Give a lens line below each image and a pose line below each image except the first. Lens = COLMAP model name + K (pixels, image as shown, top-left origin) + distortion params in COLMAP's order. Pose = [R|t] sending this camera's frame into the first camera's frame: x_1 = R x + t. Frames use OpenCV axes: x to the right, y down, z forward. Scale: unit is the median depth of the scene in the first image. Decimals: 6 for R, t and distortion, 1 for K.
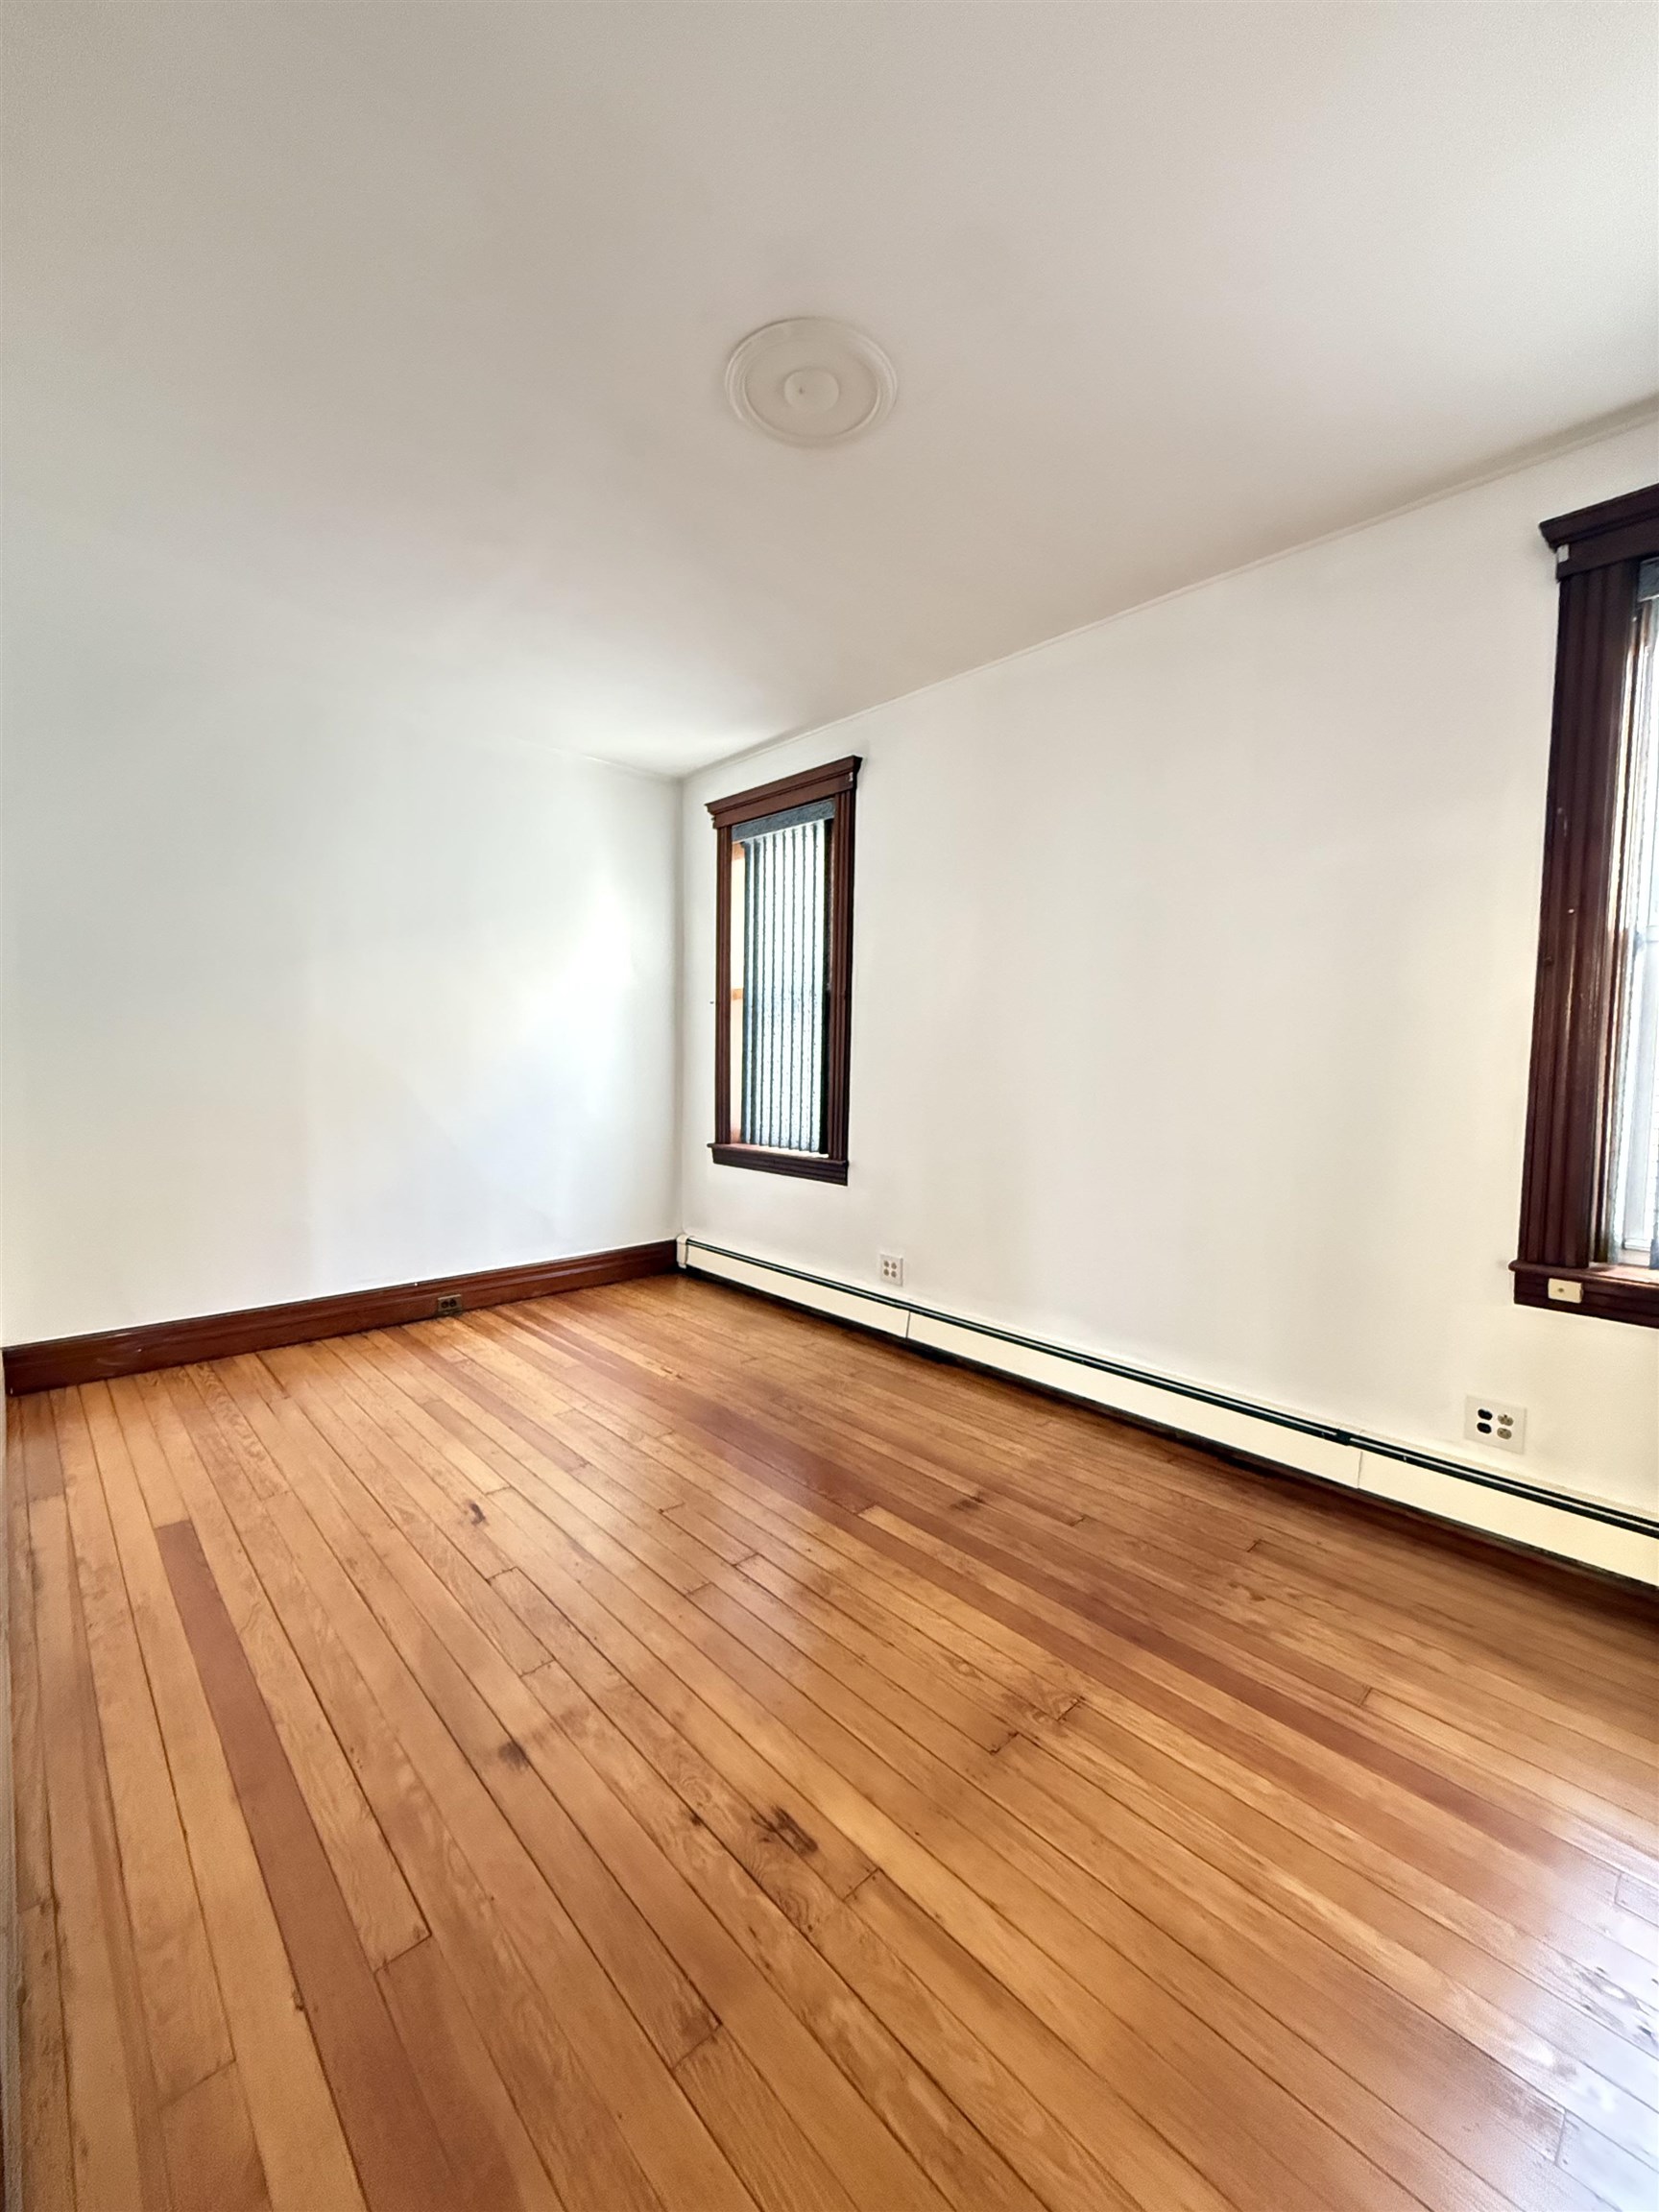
lens RADIAL K [[881.7, 0, 830.5], [0, 881.7, 1102.0], [0, 0, 1]] dist [-0.000056, -0.000336]
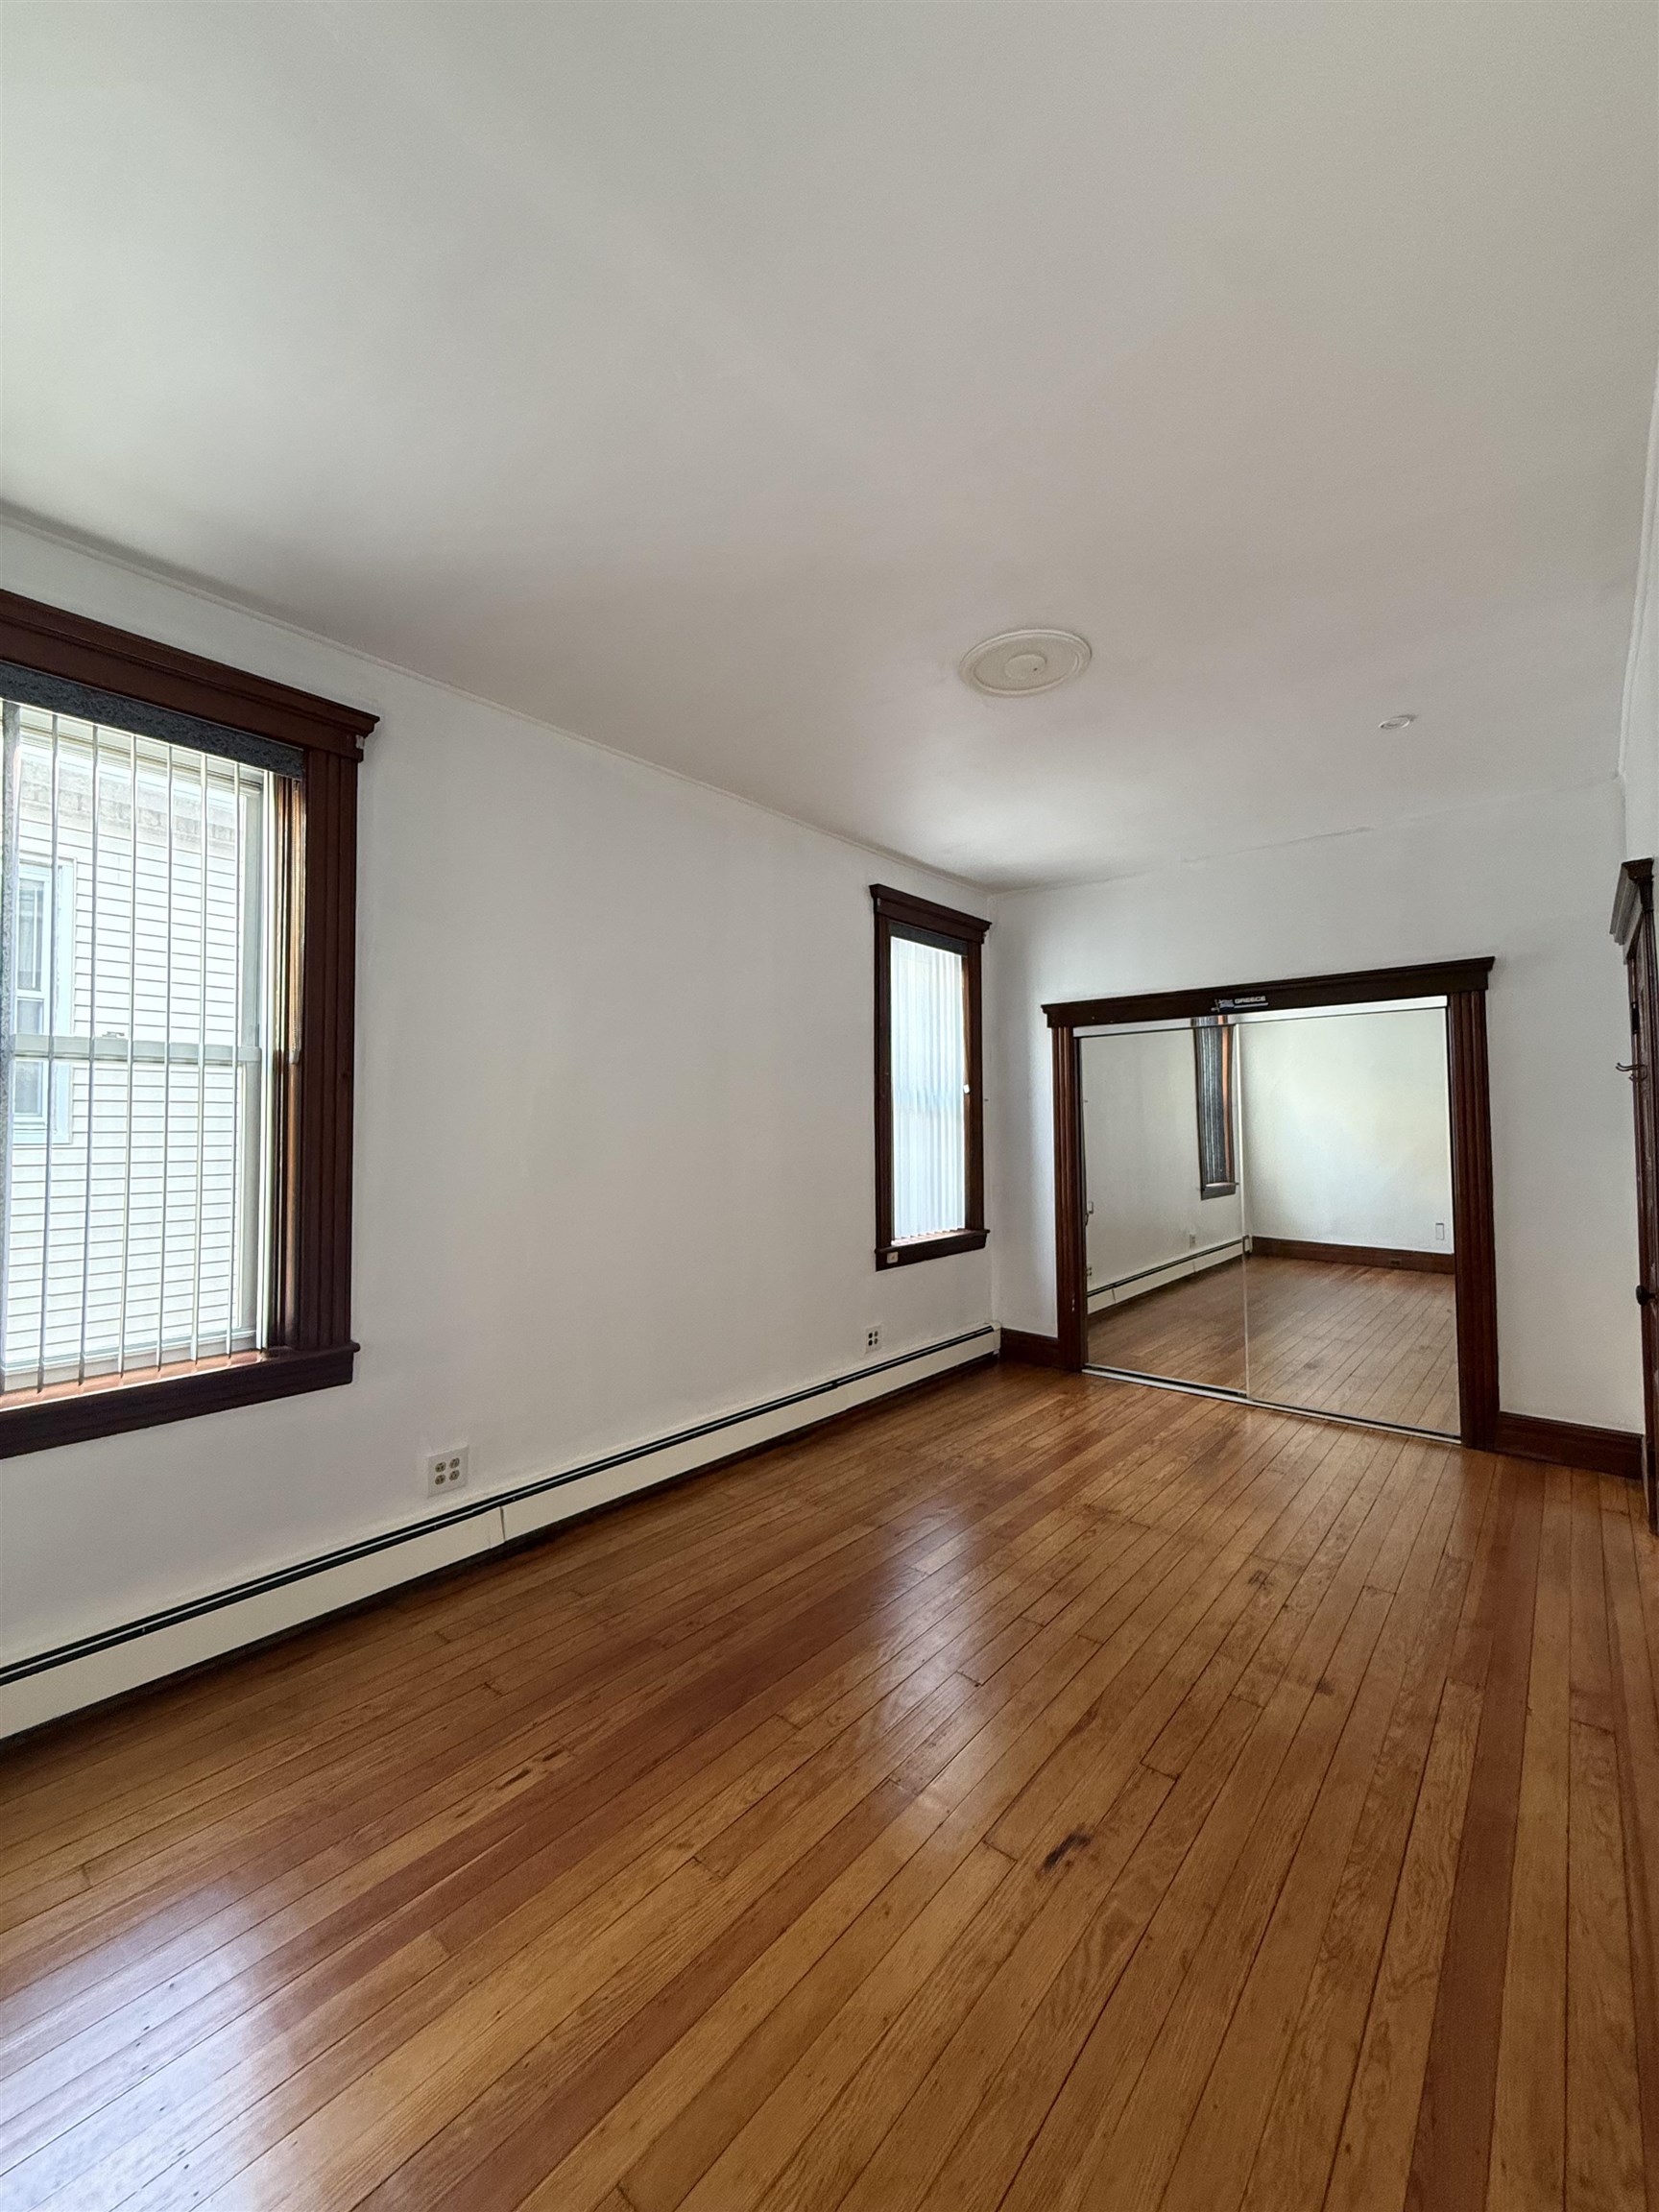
lens RADIAL K [[881.7, 0, 830.5], [0, 881.7, 1102.0], [0, 0, 1]] dist [-0.000056, -0.000336]
pose [[-0.113172, 0.012980, 0.993491, -1.173125], [0.062414, 0.998033, -0.005929, -0.142245], [-0.991613, 0.061337, -0.113760, 1.331242]]
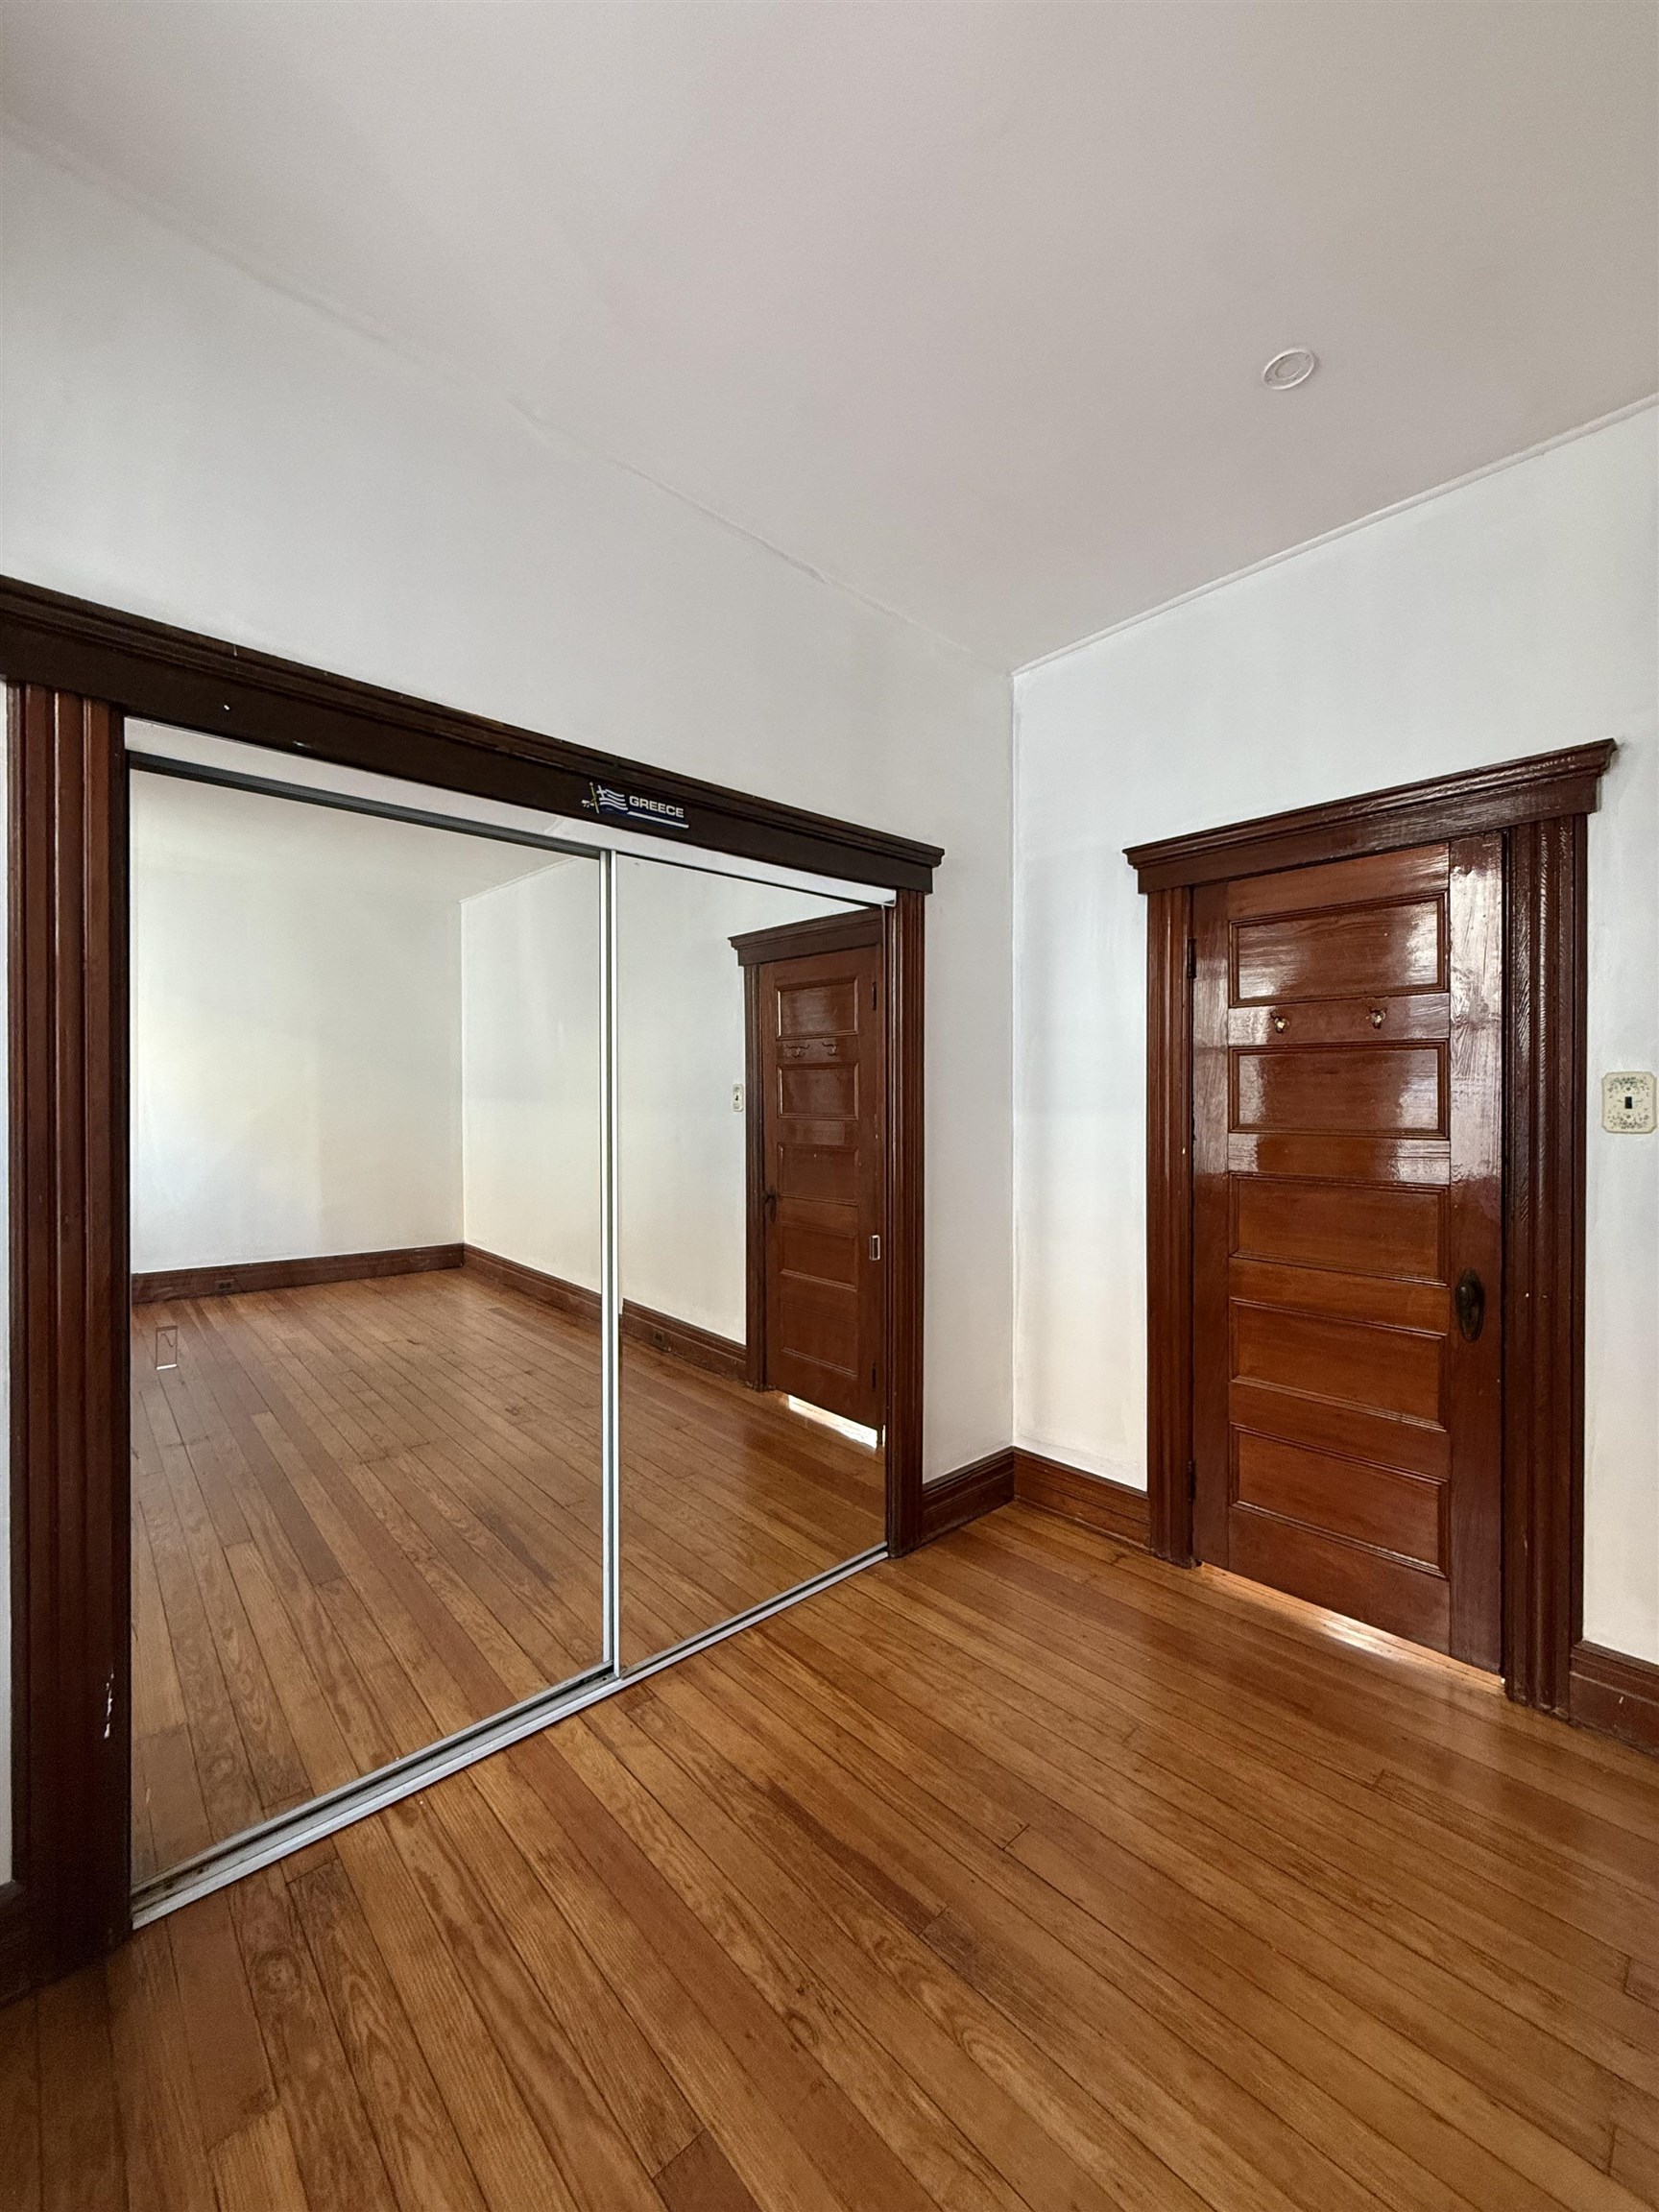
lens RADIAL K [[875.7, 0, 832.4], [0, 875.7, 1105.3], [0, 0, 1]] dist [0.000127, 0.000141]
pose [[-0.999844, -0.013832, 0.010959, 0.468623], [-0.013076, 0.997716, 0.066269, -0.080483], [-0.011850, 0.066115, -0.997742, 1.077029]]
